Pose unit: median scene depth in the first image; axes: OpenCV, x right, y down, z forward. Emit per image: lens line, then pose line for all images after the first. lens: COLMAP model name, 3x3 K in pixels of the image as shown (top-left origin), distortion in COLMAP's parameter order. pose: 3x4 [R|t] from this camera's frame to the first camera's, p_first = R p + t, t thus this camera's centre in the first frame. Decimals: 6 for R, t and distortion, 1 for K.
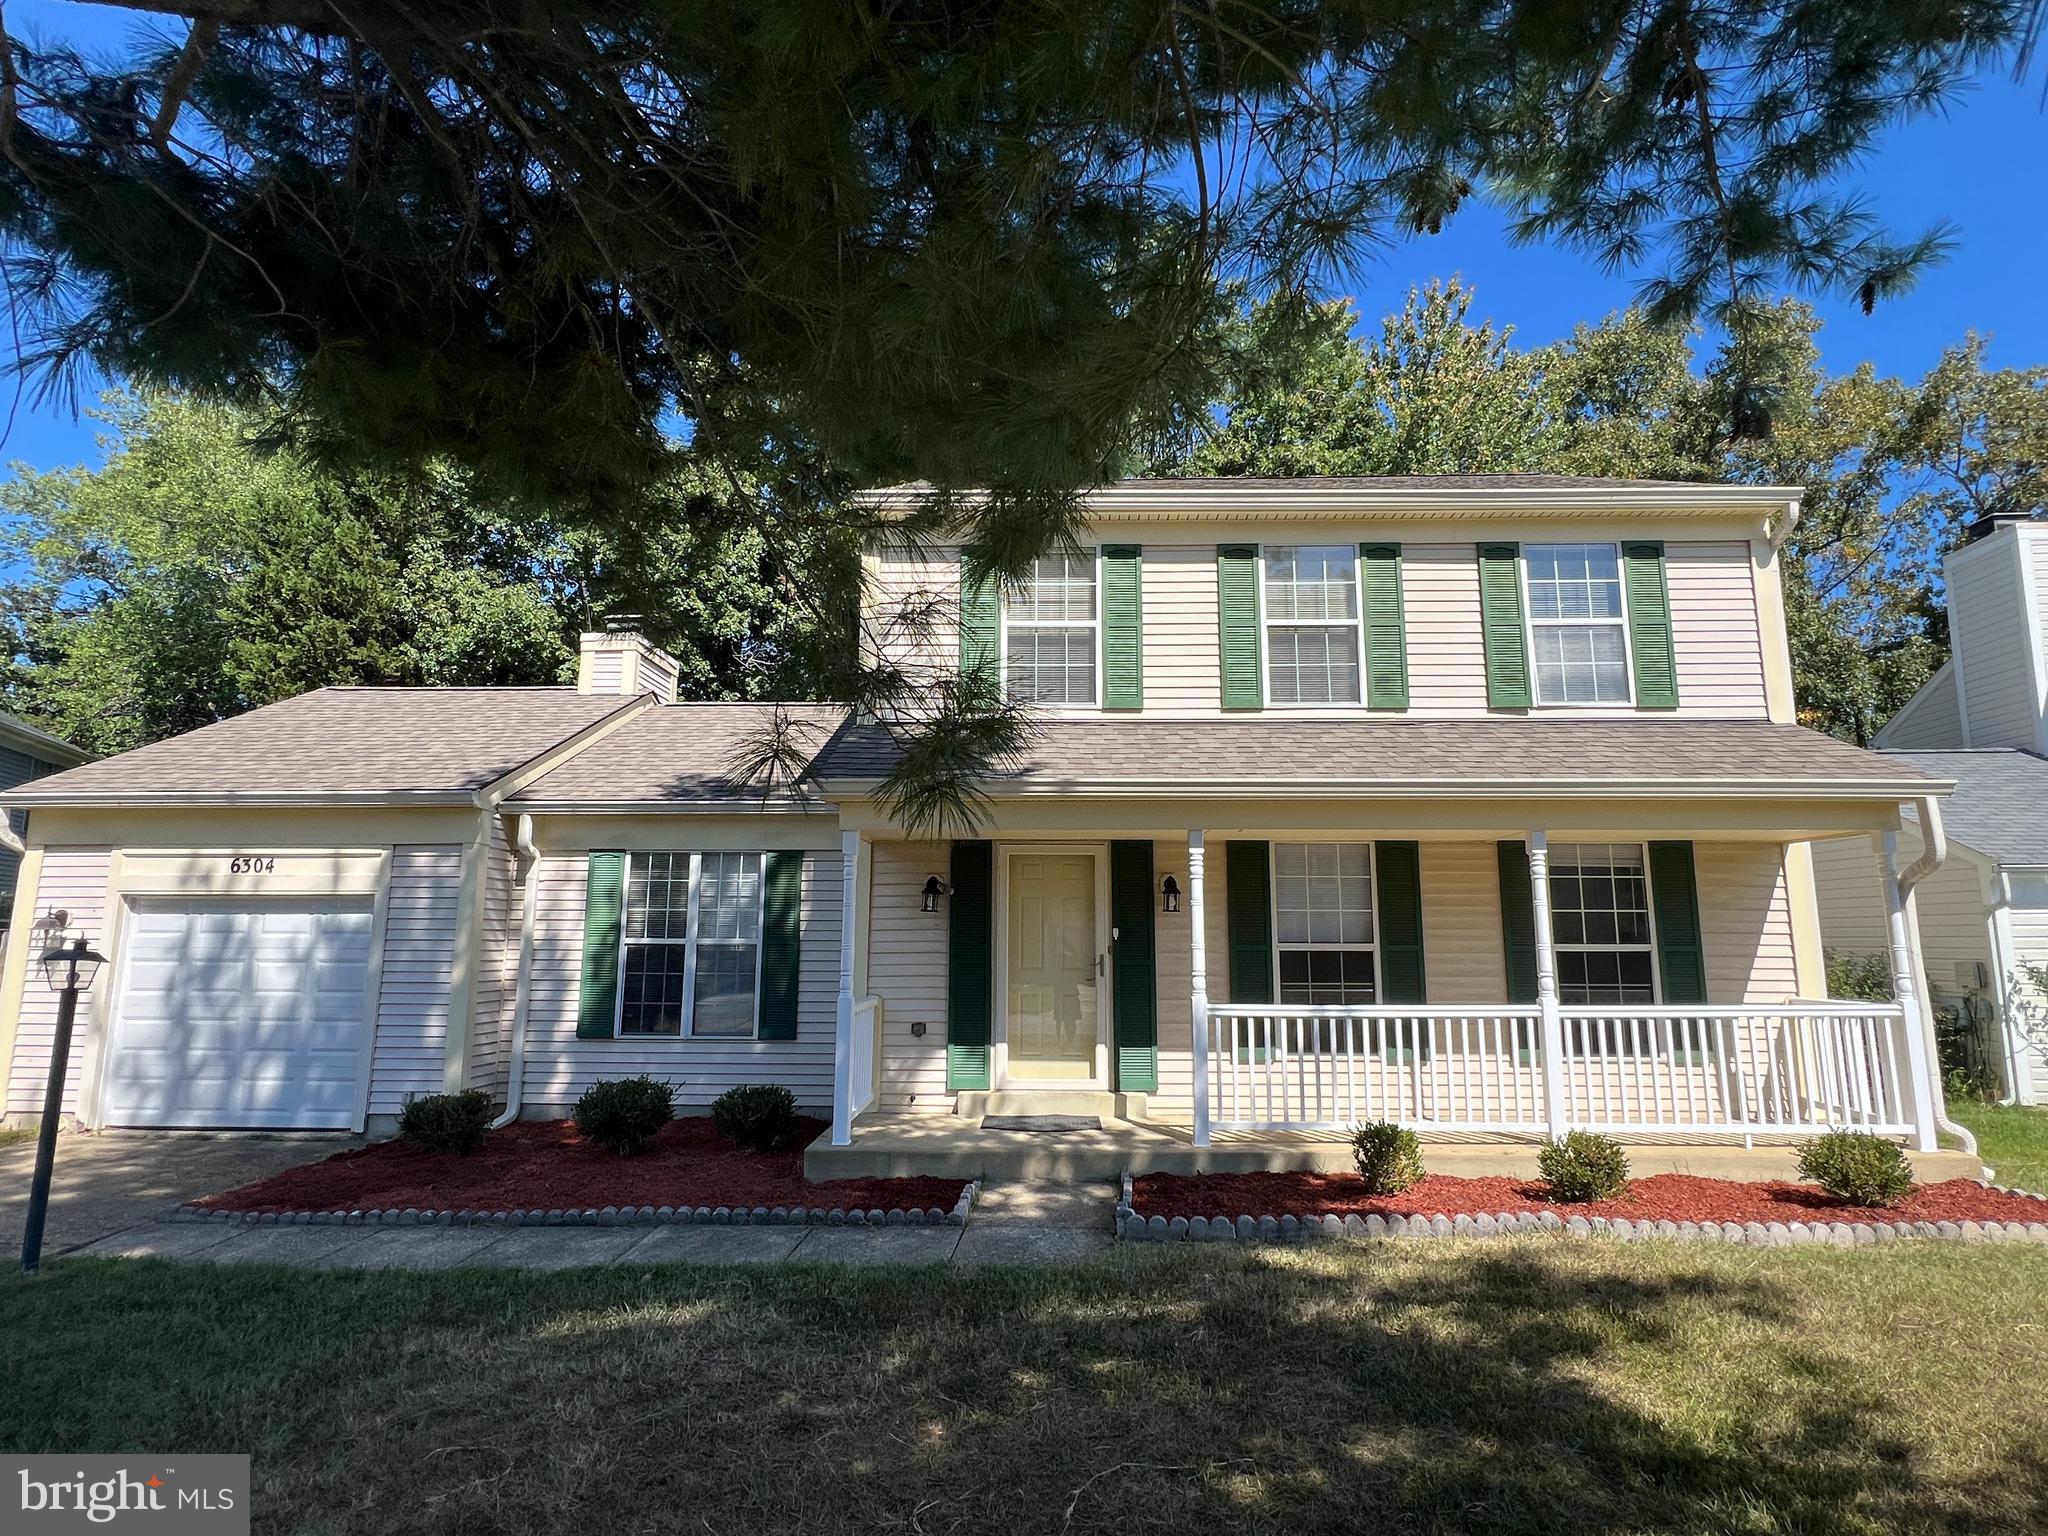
lens RADIAL K [[1048.7, 0, 1020.8], [0, 1048.7, 774.8], [0, 0, 1]] dist [-0.000211, 0.001404]
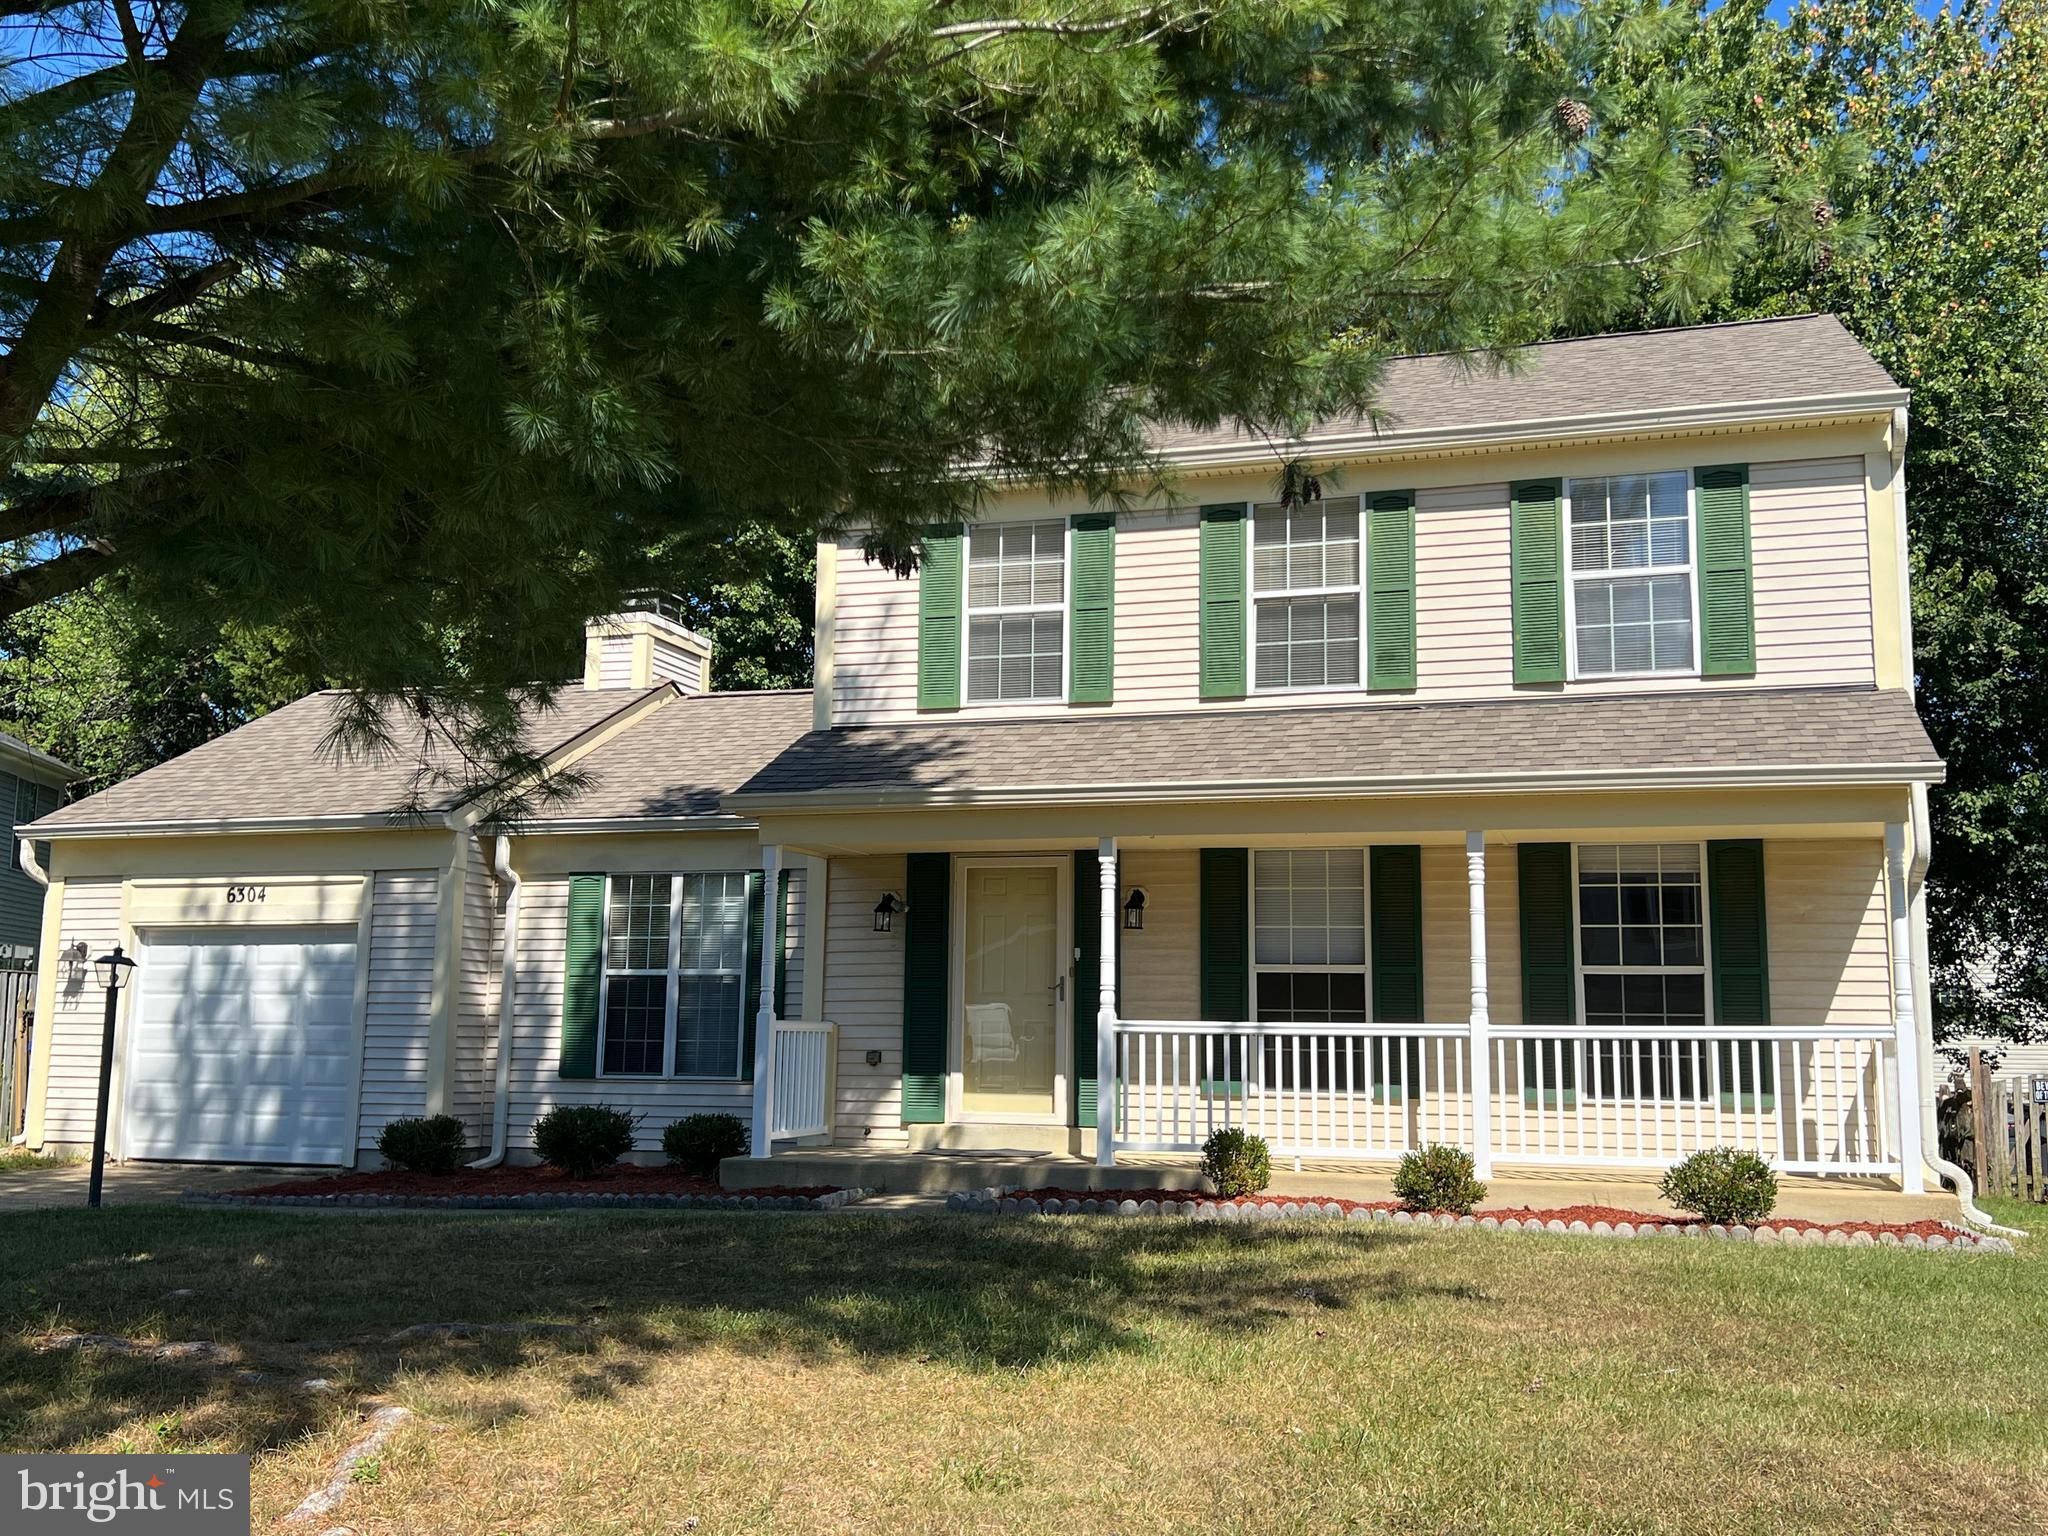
lens RADIAL K [[1975.0, 0, 1024.0], [0, 1975.0, 768.0], [0, 0, 1]] dist [0.158371, -0.379981]
pose [[0.962657, -0.029736, -0.269085, 0.467870], [0.032734, 0.999442, 0.006660, -0.019440], [0.268737, -0.015220, 0.963093, -0.596382]]
